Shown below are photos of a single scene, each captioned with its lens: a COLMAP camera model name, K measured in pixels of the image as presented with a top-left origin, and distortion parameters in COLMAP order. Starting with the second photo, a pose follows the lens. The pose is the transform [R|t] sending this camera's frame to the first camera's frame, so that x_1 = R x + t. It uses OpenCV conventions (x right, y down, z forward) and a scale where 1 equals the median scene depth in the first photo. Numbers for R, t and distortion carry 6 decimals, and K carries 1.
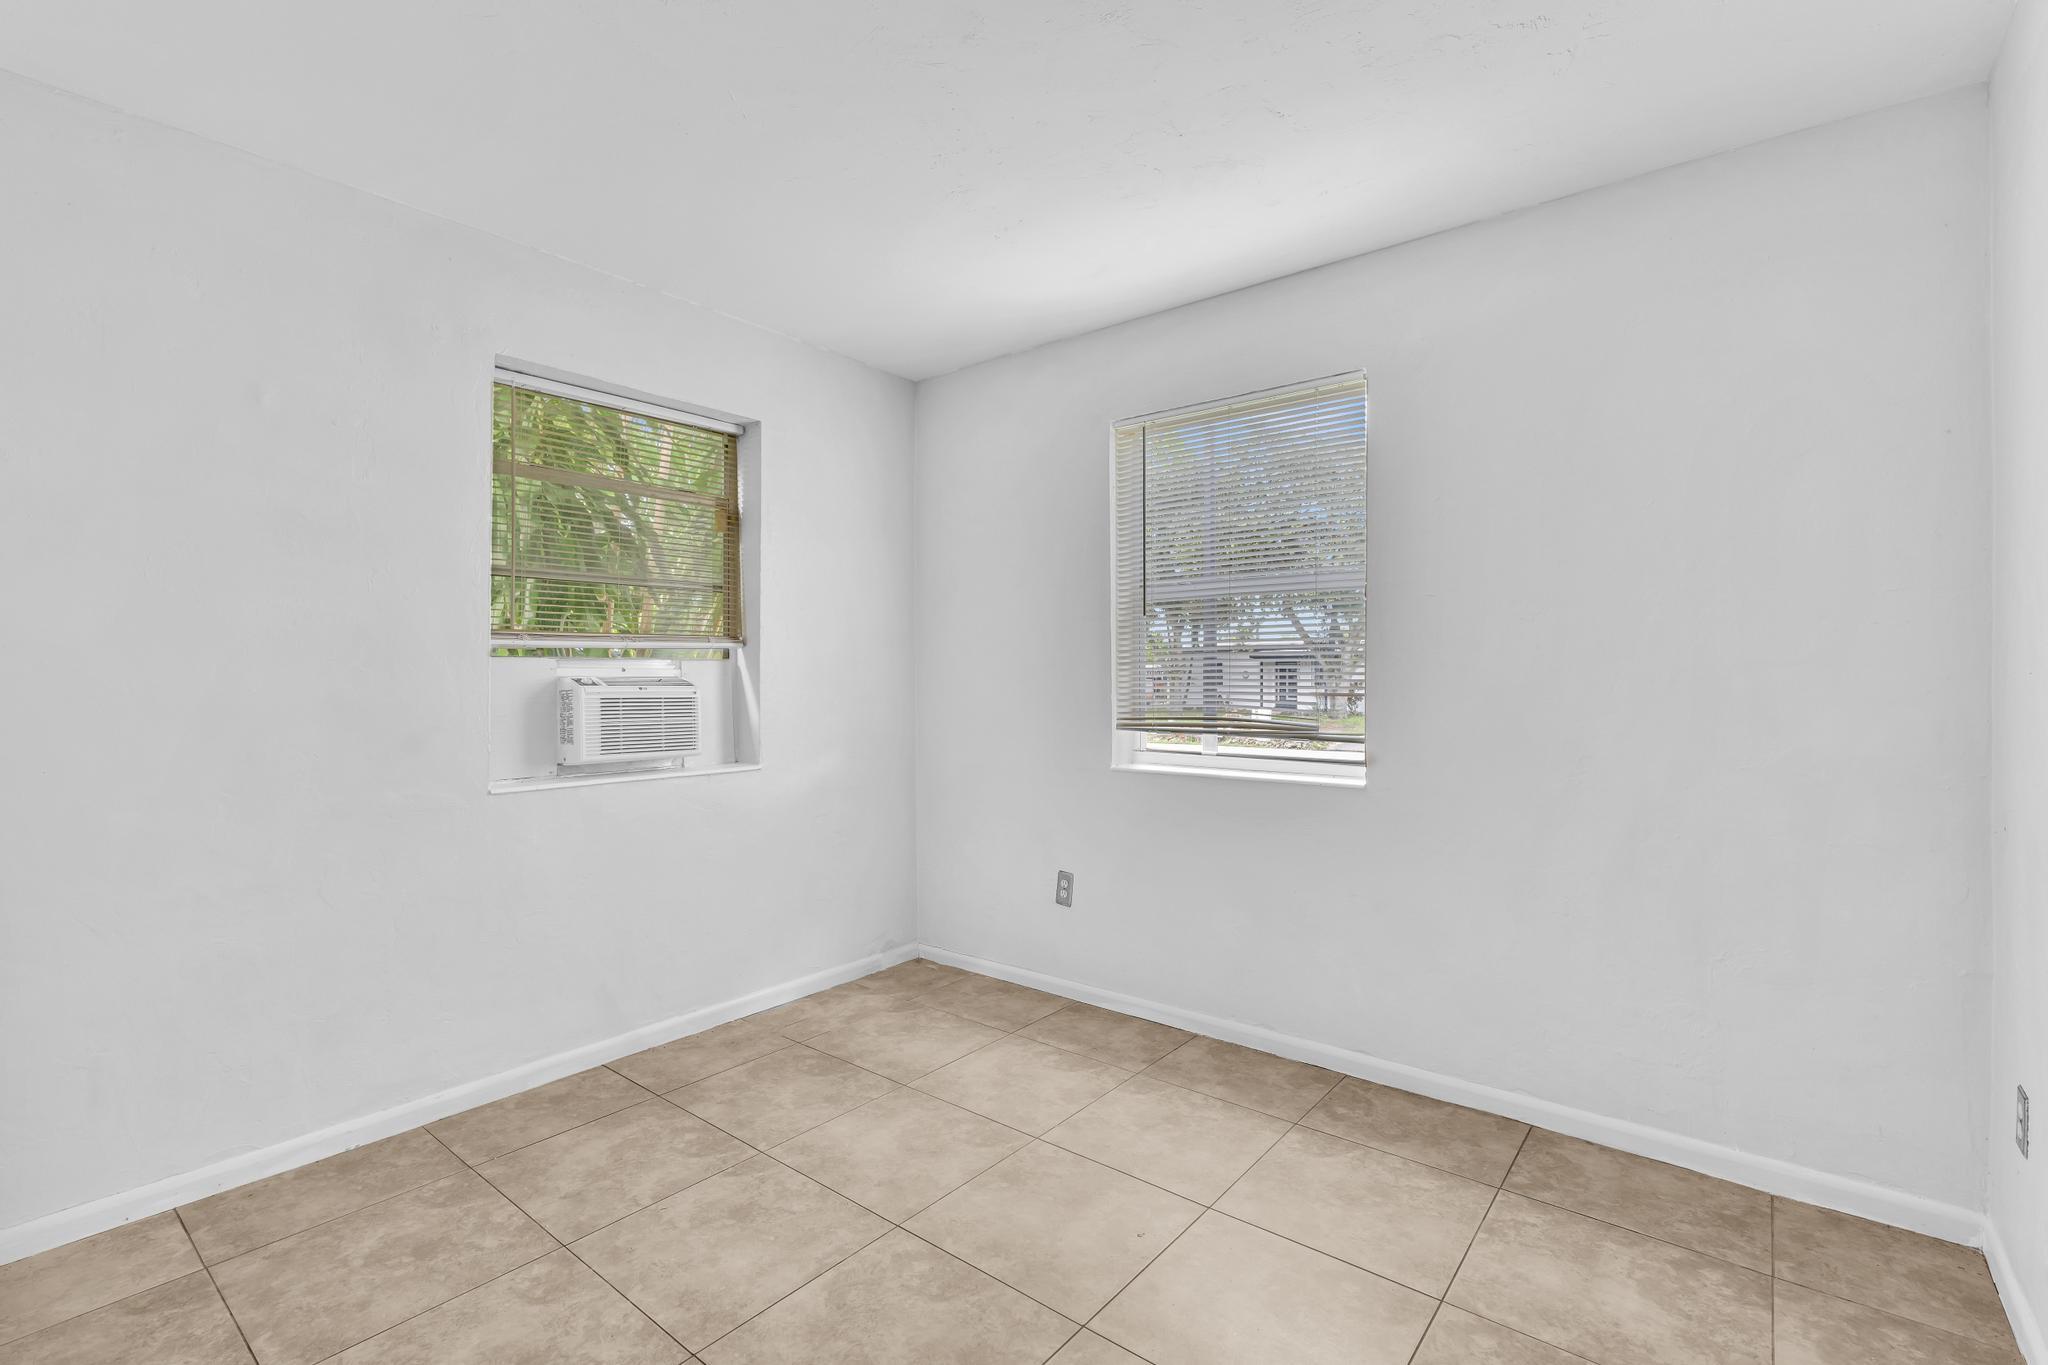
lens RADIAL K [[917.4, 0, 1015.7], [0, 917.4, 665.3], [0, 0, 1]] dist [-0.001264, 0.000406]
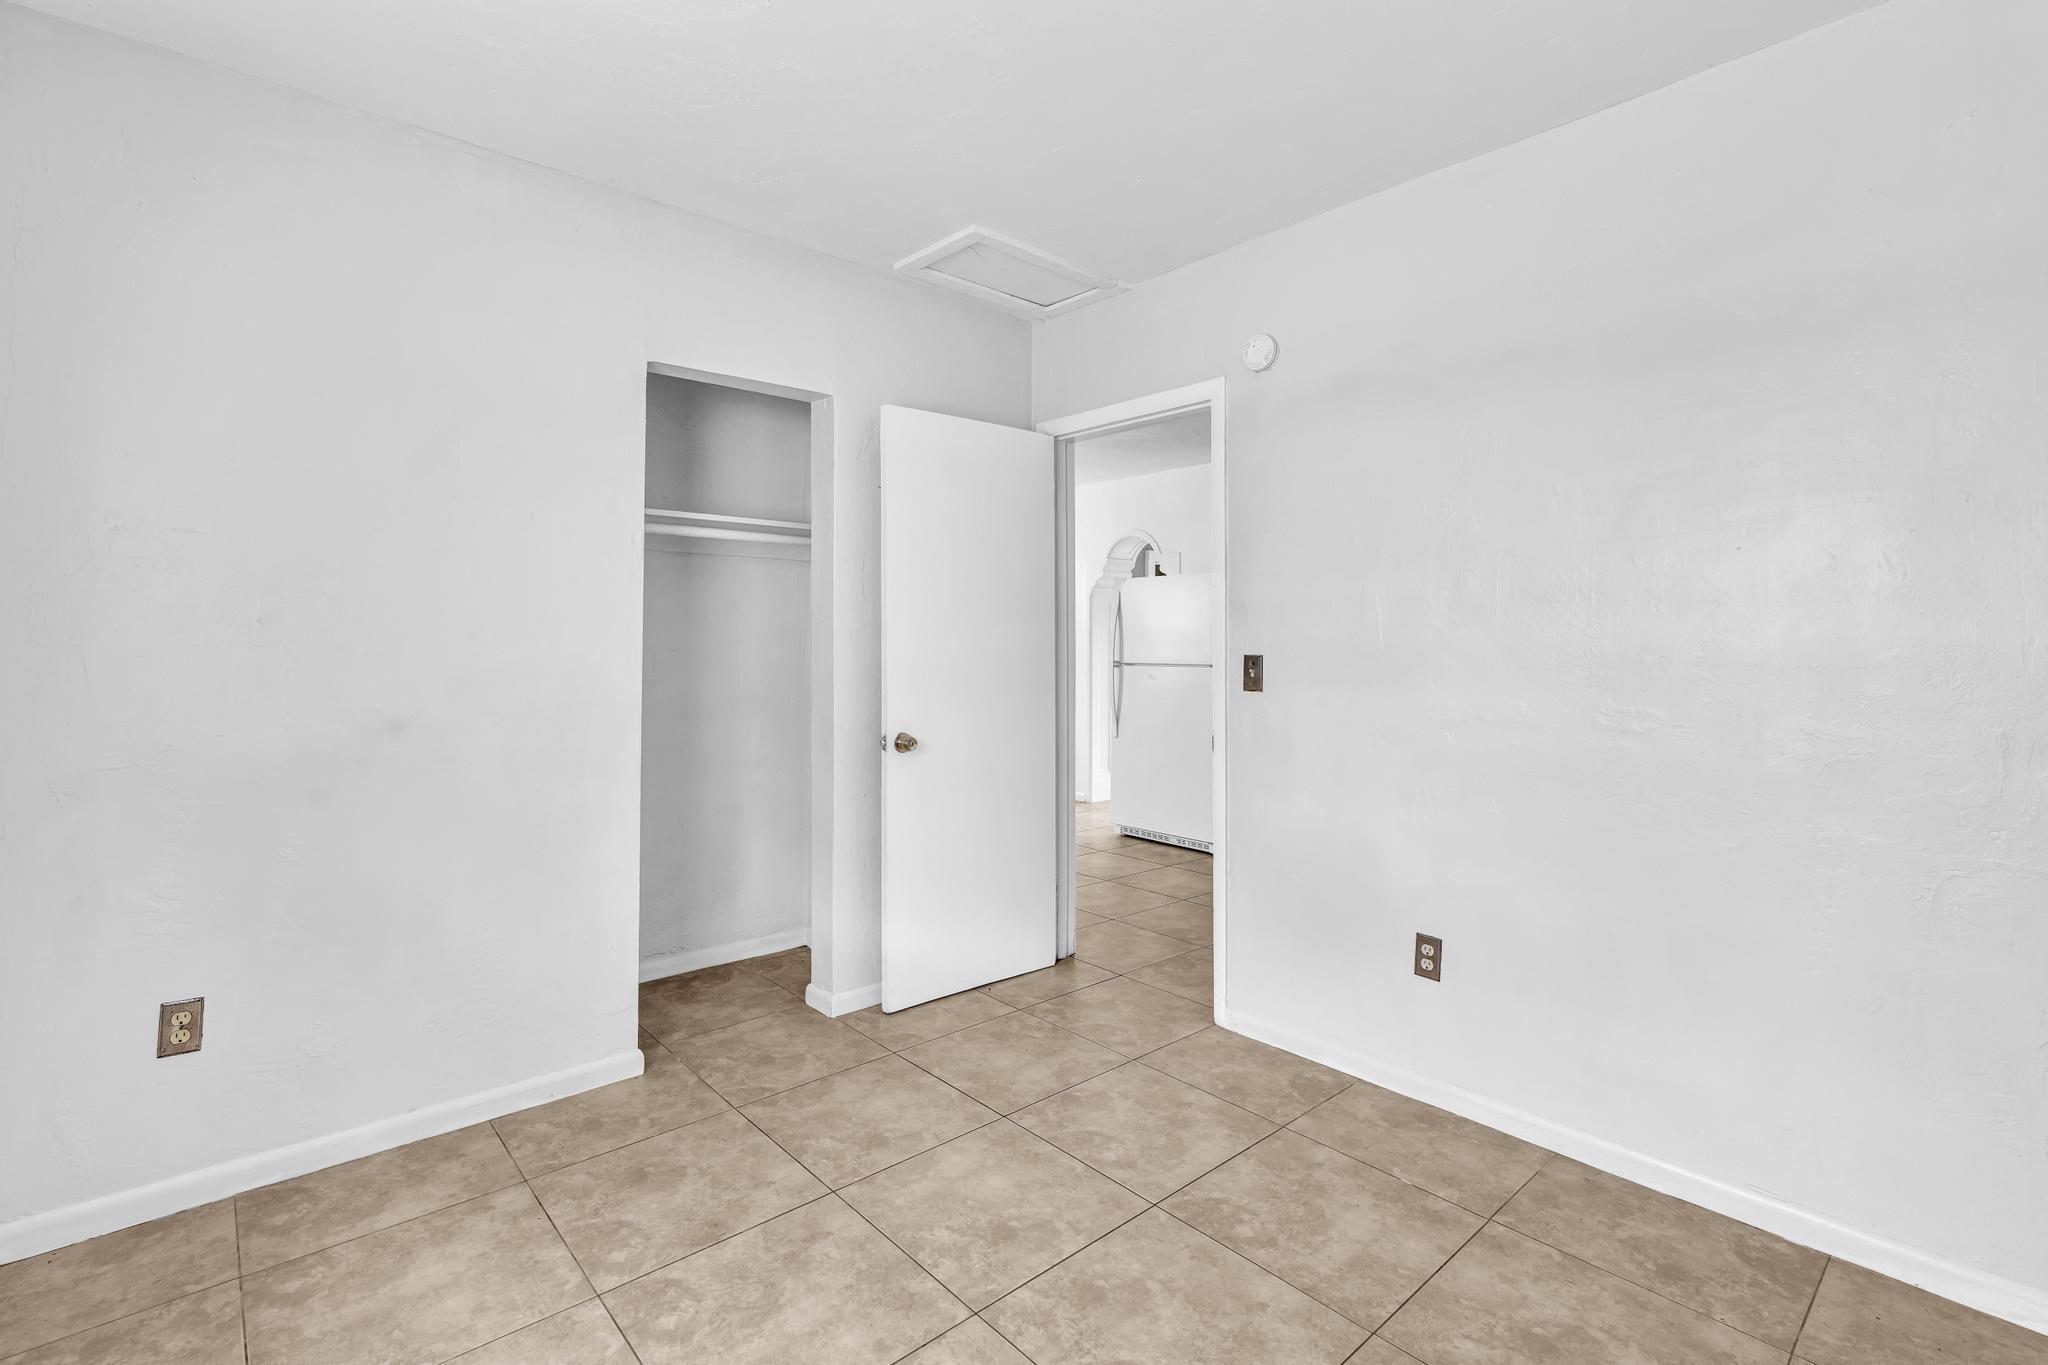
lens RADIAL K [[917.4, 0, 1015.7], [0, 917.4, 665.3], [0, 0, 1]] dist [-0.001264, 0.000406]
pose [[-0.987371, -0.007706, 0.158239, -0.115872], [-0.006288, 0.999935, 0.009458, 0.024076], [-0.158301, 0.008344, -0.987356, 1.937816]]
